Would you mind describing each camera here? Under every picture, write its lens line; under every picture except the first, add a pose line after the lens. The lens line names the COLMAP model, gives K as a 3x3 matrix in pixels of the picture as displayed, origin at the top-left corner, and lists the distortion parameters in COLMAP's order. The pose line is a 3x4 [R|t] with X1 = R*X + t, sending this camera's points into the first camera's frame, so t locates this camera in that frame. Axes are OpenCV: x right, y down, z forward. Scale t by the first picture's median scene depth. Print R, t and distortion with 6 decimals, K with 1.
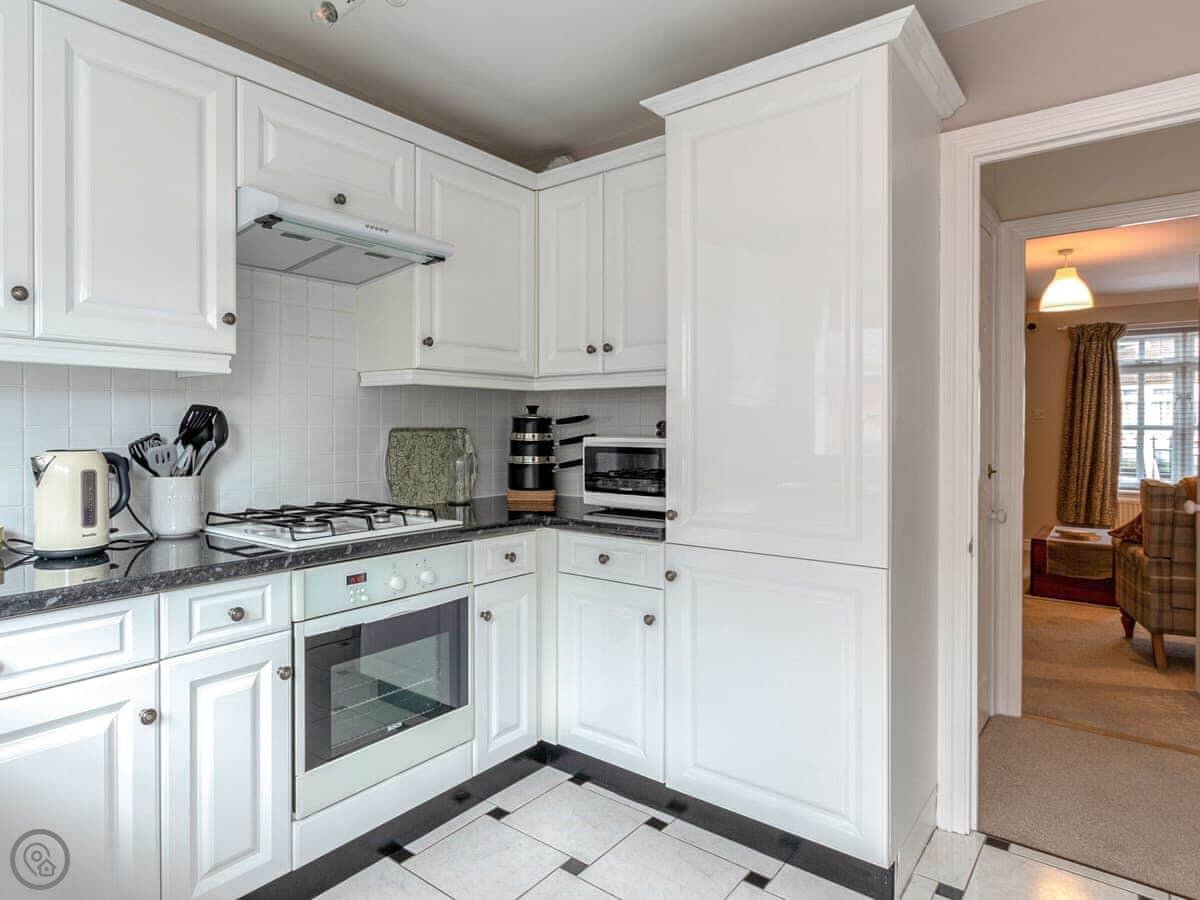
lens RADIAL K [[718.5, 0, 516.8], [0, 718.5, 426.6], [0, 0, 1]] dist [-0.002156, 0.000804]
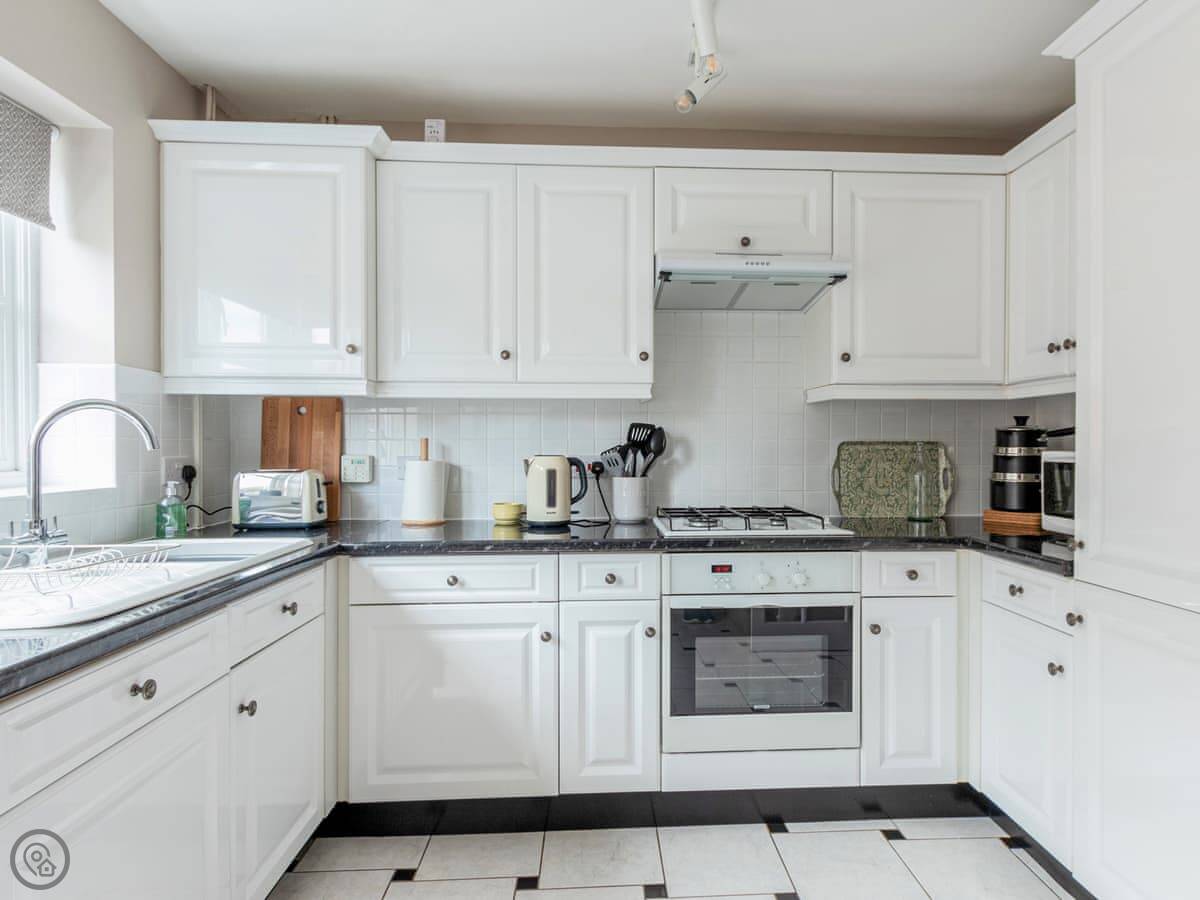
lens RADIAL K [[640.7, 0, 546.3], [0, 640.7, 442.1], [0, 0, 1]] dist [-0.004332, -0.000170]
pose [[0.700926, -0.001052, -0.713233, 0.270986], [0.000021, 0.999999, -0.001454, 0.006105], [0.713234, 0.001004, 0.700925, 0.055352]]
